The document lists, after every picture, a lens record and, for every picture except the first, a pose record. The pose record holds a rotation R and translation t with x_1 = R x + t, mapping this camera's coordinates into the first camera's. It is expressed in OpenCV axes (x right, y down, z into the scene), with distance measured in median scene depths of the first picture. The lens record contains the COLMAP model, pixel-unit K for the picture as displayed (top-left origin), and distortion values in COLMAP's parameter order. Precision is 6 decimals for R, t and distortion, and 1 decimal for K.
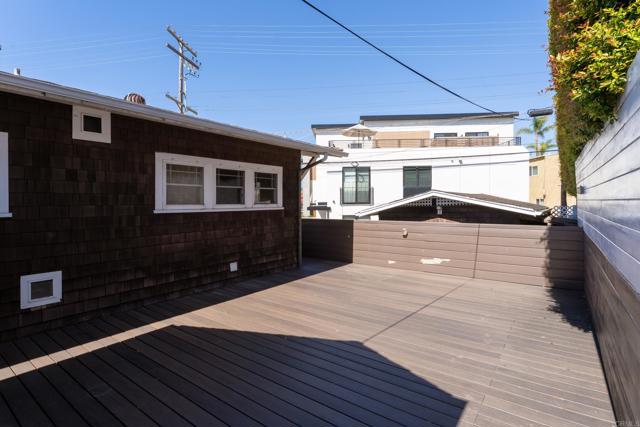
lens RADIAL K [[321.8, 0, 319.0], [0, 321.8, 208.6], [0, 0, 1]] dist [-0.016476, 0.000416]
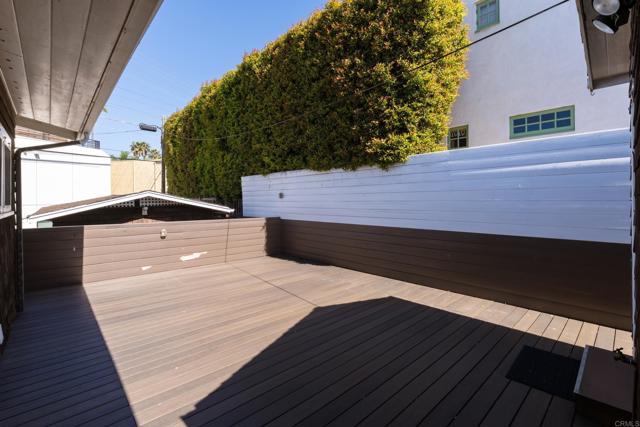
lens RADIAL K [[290.0, 0, 318.1], [0, 290.0, 208.3], [0, 0, 1]] dist [-0.009157, 0.001080]
pose [[0.187733, -0.016809, 0.982076, -0.532919], [0.020444, 0.999704, 0.013202, -0.004787], [-0.982007, 0.017599, 0.188022, 0.389108]]
